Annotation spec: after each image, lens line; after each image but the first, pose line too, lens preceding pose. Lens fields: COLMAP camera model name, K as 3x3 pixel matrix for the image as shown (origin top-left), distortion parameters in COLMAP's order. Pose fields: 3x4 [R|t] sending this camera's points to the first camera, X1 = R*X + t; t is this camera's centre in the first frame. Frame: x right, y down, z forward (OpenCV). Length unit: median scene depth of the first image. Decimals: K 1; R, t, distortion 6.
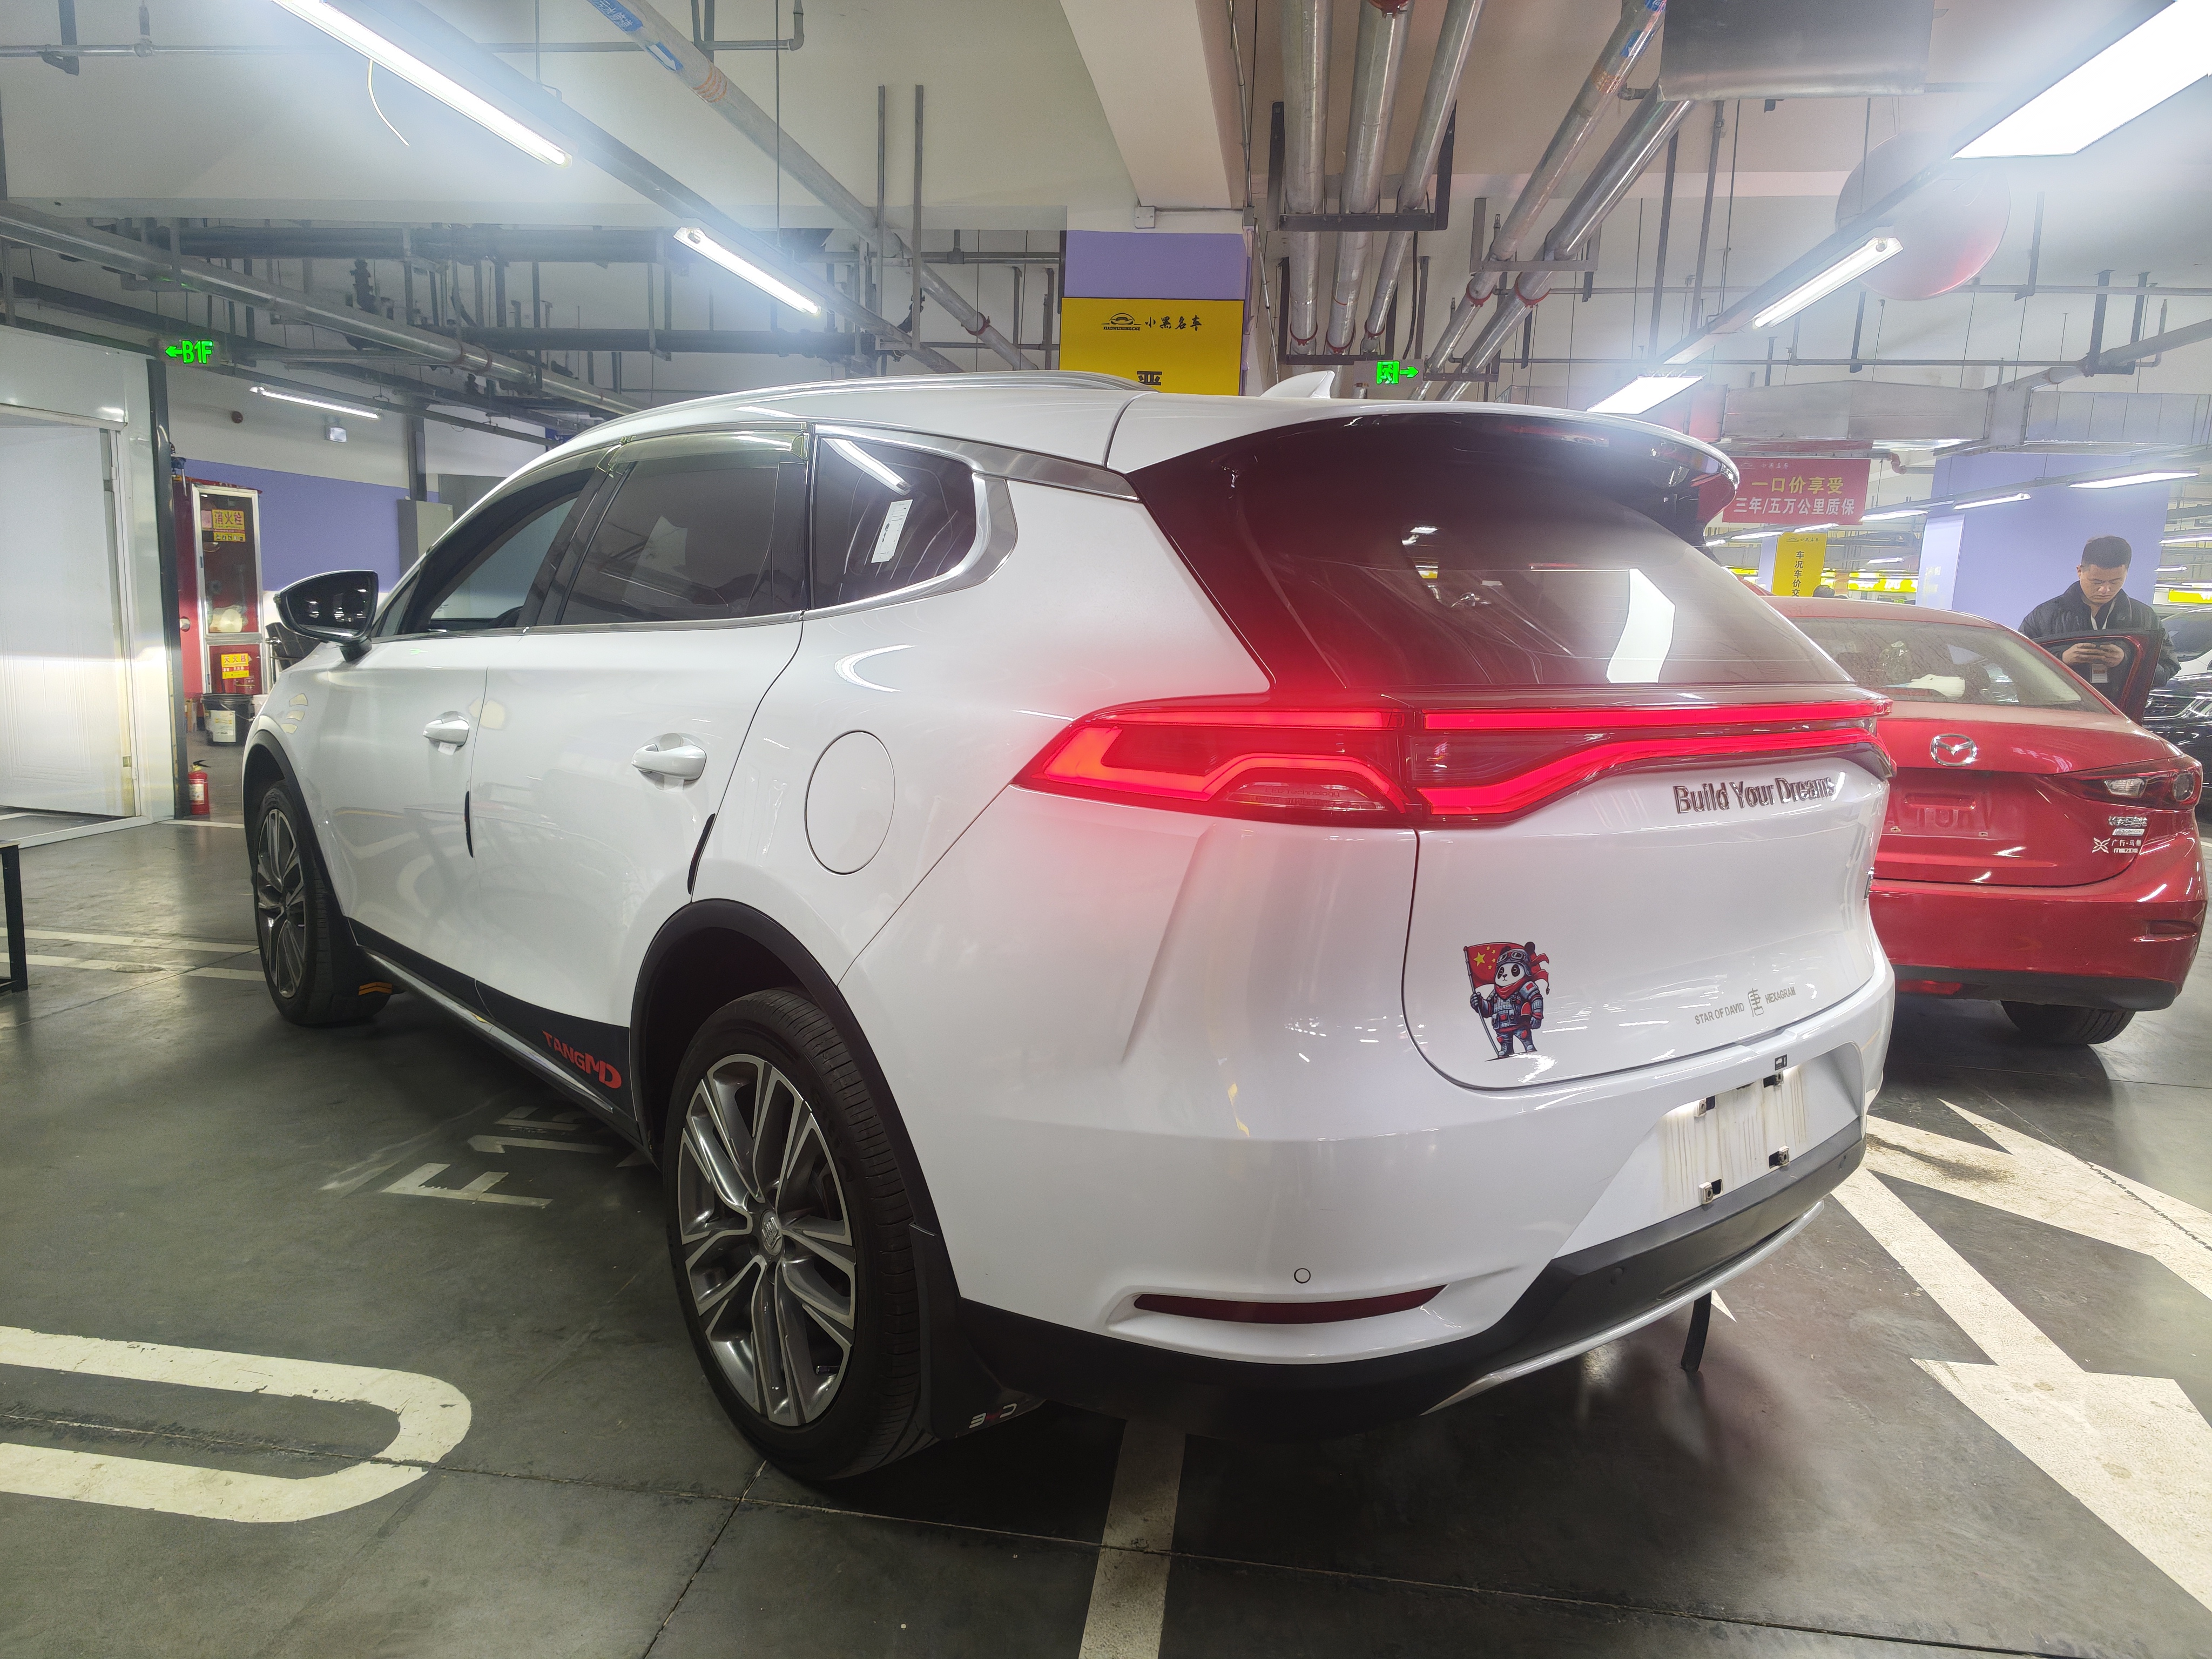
lens RADIAL K [[1472.5, 0, 1106.0], [0, 1472.5, 829.5], [0, 0, 1]] dist [0.001646, 0.001264]
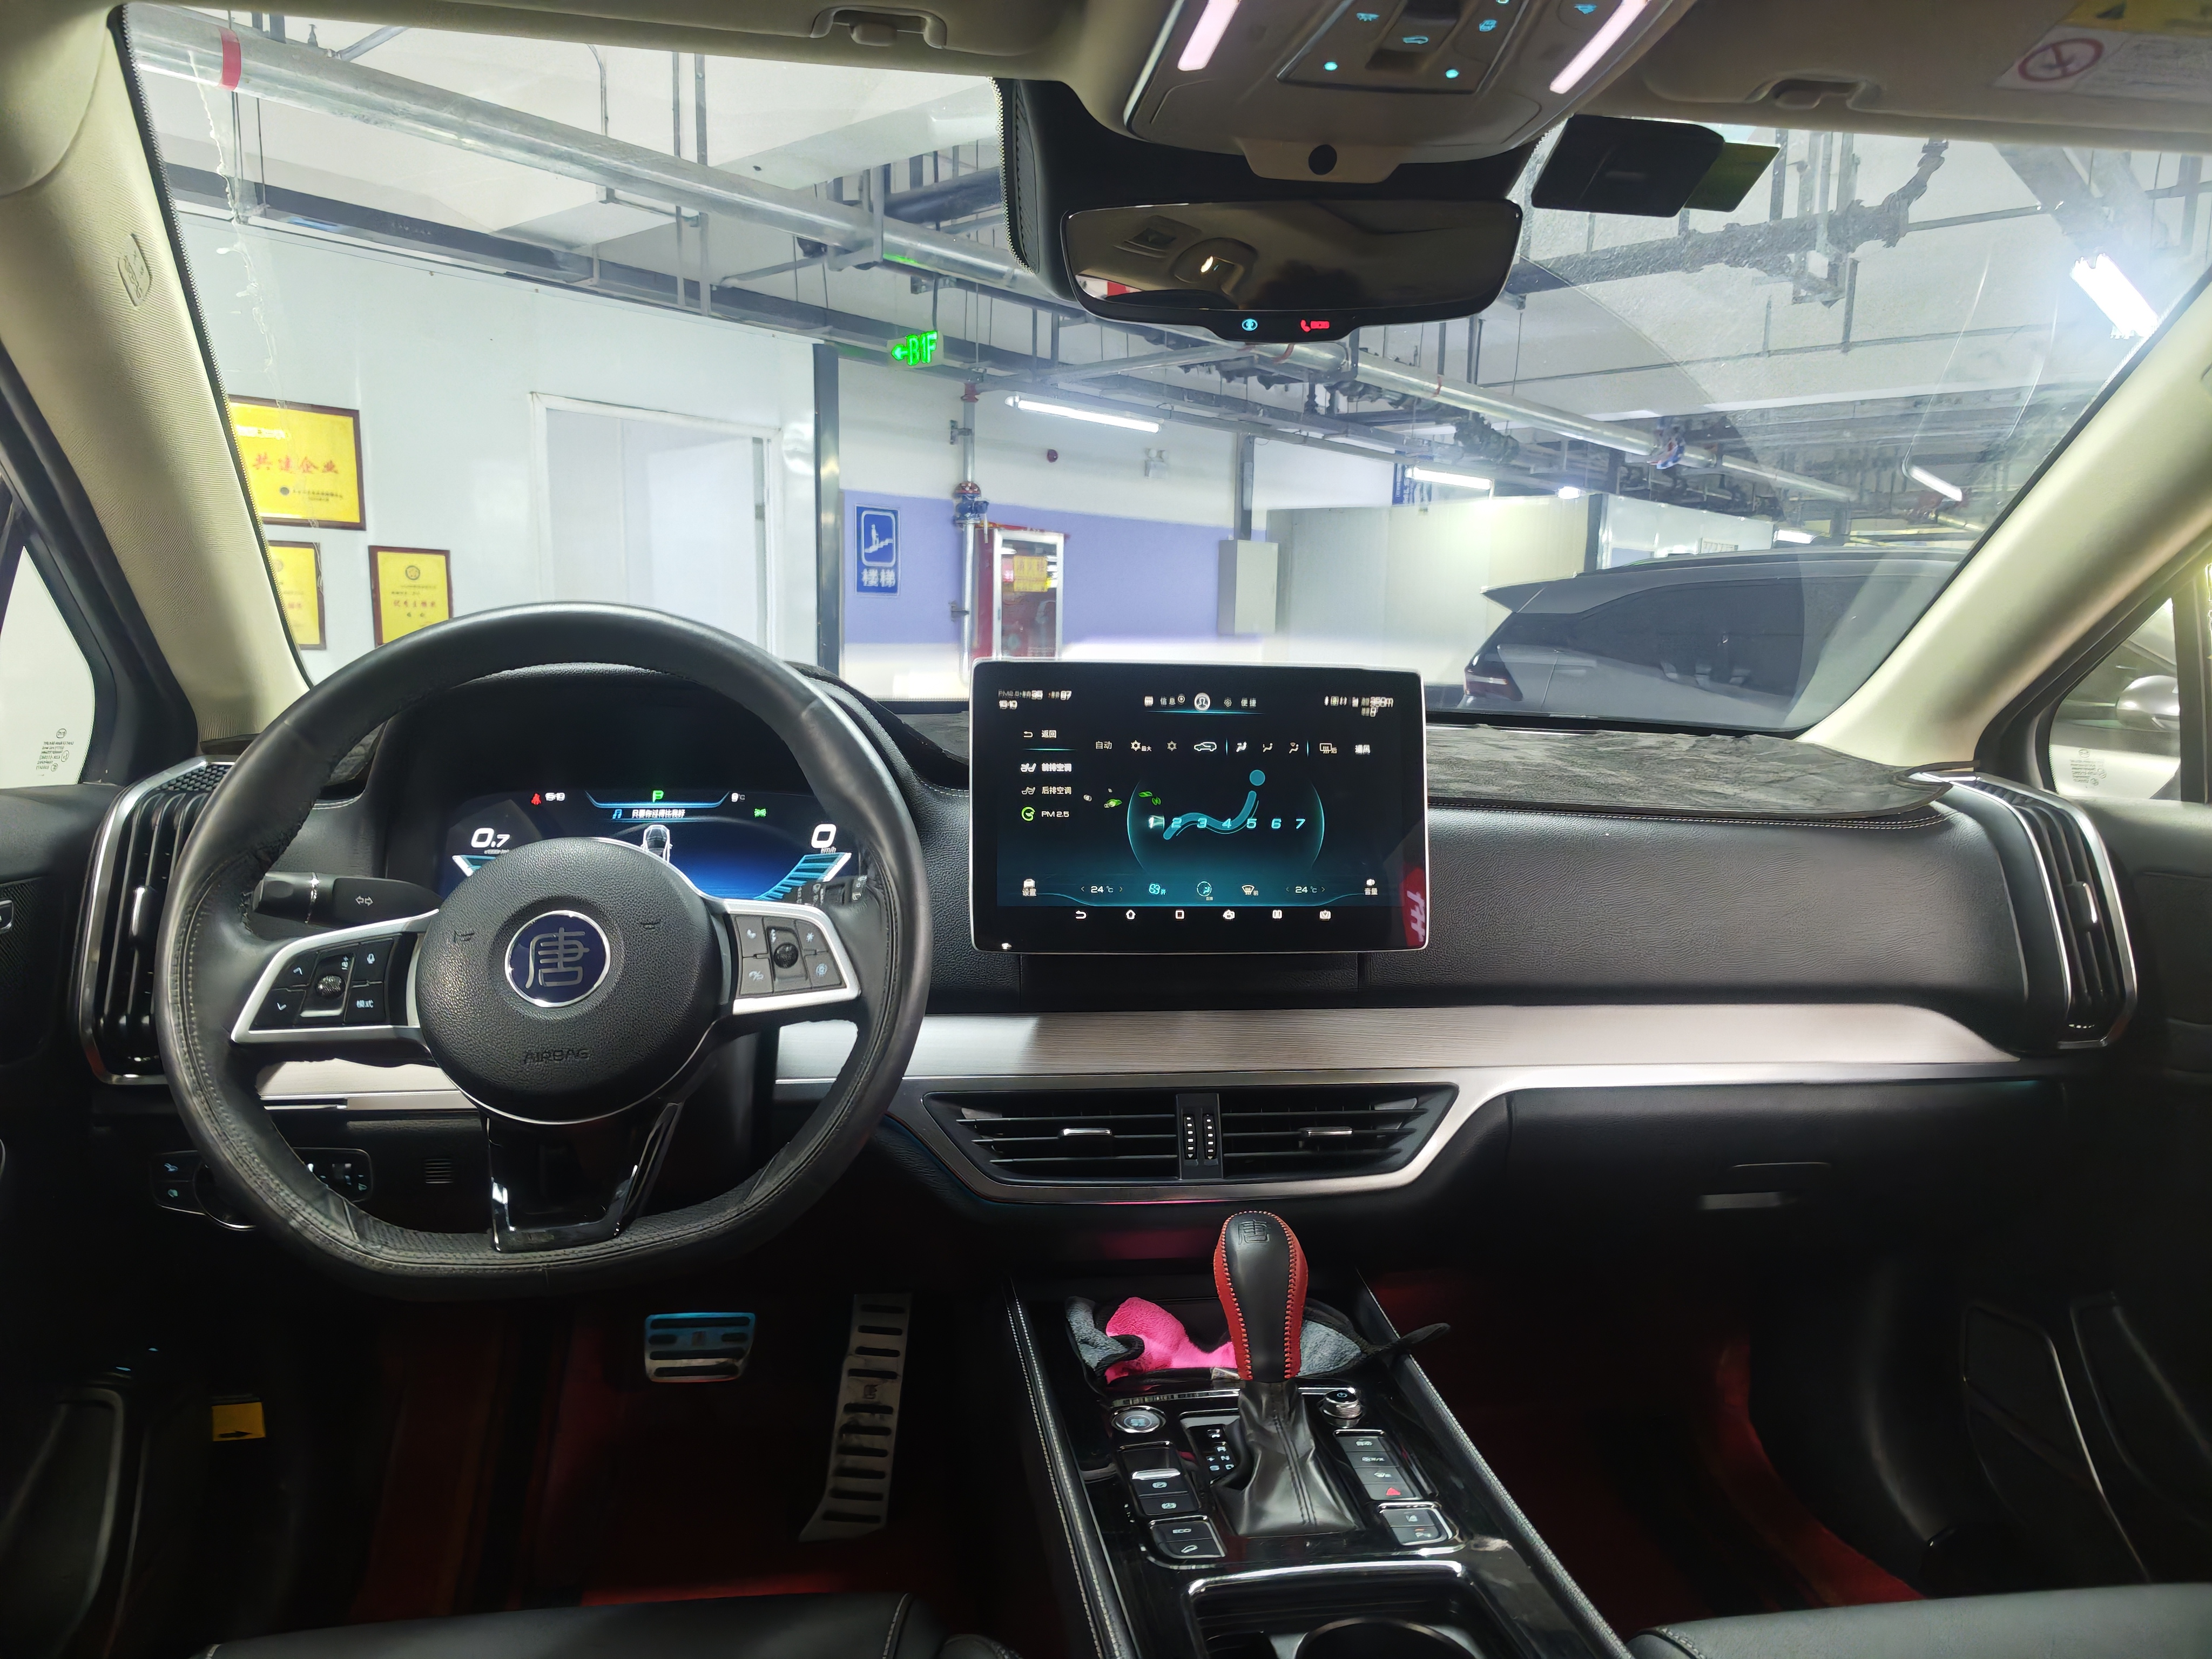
lens RADIAL K [[1482.1, 0, 1106.0], [0, 1482.1, 829.5], [0, 0, 1]] dist [0.057742, 0.000593]
pose [[0.838693, 0.047772, -0.542506, -0.055476], [-0.065788, 0.997738, -0.013848, -0.040796], [0.540617, 0.047304, 0.839938, 0.268540]]
